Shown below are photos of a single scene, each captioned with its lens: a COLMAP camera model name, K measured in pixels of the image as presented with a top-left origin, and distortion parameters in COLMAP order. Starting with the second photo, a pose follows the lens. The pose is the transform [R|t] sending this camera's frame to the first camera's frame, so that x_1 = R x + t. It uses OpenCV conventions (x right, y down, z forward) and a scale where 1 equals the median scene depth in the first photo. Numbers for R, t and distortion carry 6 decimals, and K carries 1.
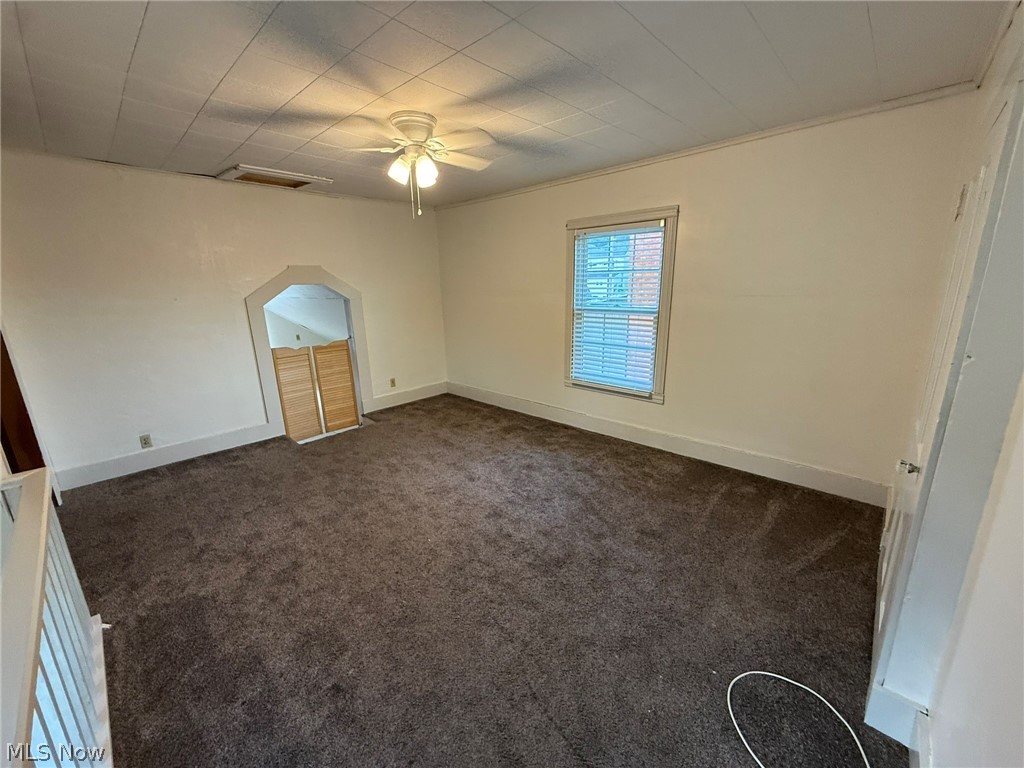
lens RADIAL K [[407.1, 0, 508.2], [0, 407.1, 386.2], [0, 0, 1]] dist [-0.000468, 0.000284]
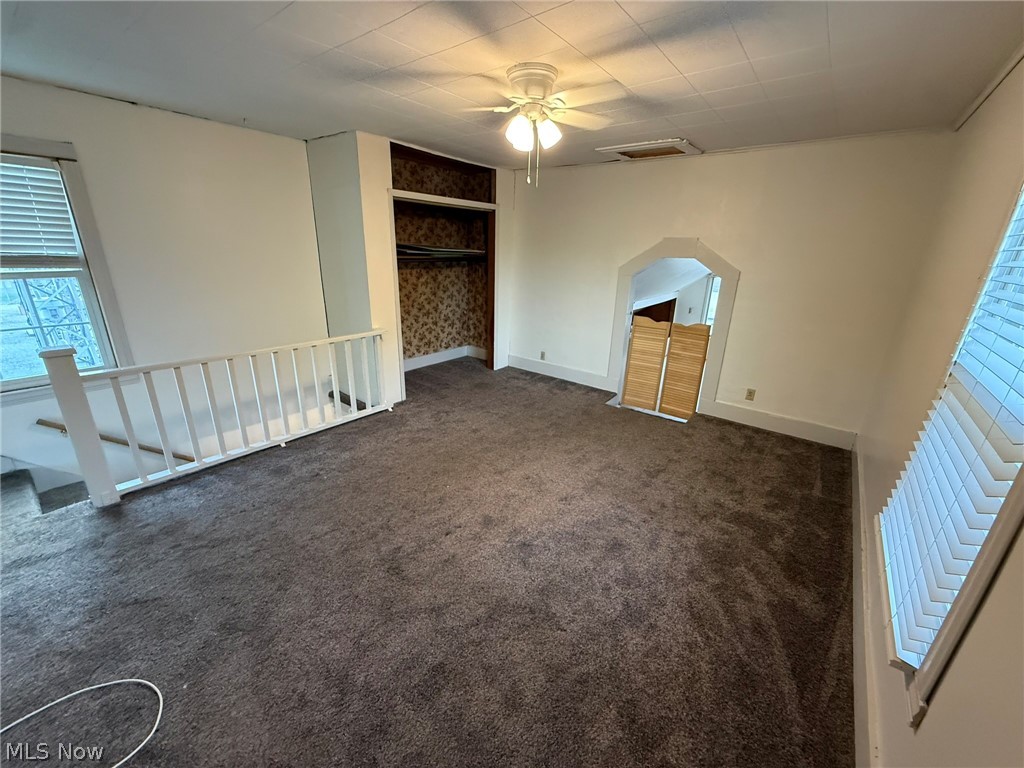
lens RADIAL K [[407.1, 0, 510.5], [0, 407.1, 385.2], [0, 0, 1]] dist [-0.000468, 0.000284]
pose [[0.095289, 0.342294, -0.934748, 0.555853], [-0.278863, 0.910602, 0.305024, -0.193460], [0.955592, 0.231601, 0.182224, 0.632433]]
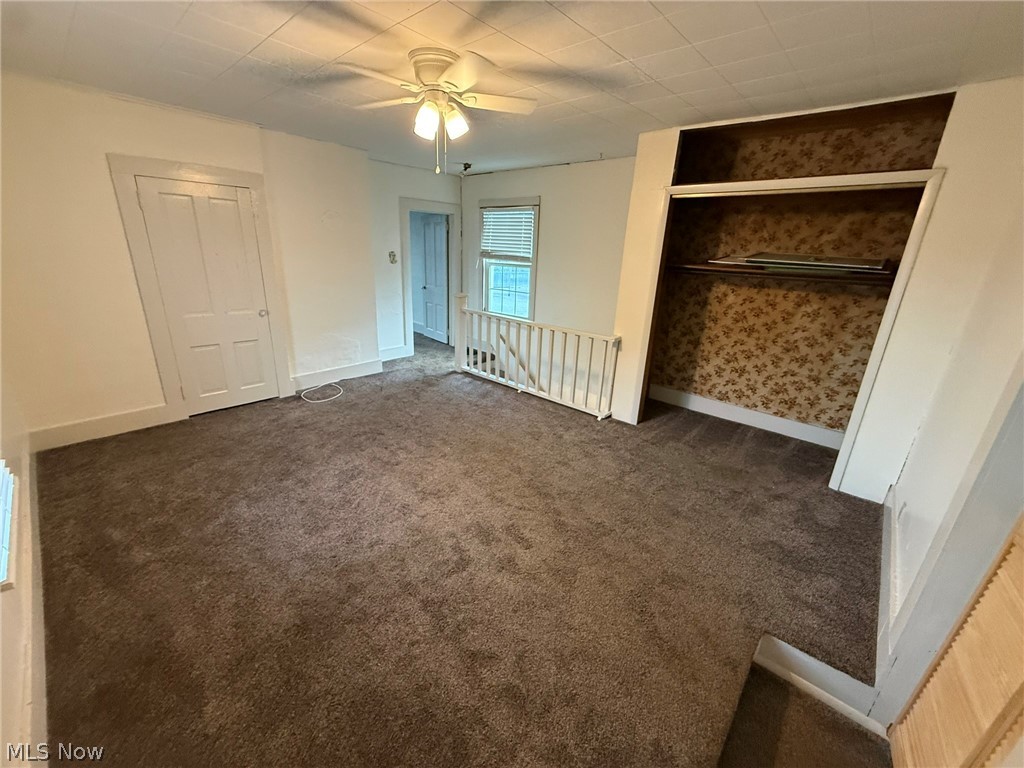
lens RADIAL K [[407.1, 0, 512.2], [0, 407.1, 387.7], [0, 0, 1]] dist [-0.000468, 0.000284]
pose [[-0.999437, -0.004149, -0.033306, -0.249751], [-0.022007, 0.830254, 0.556951, -0.374227], [0.025342, 0.557370, -0.829877, 1.409171]]
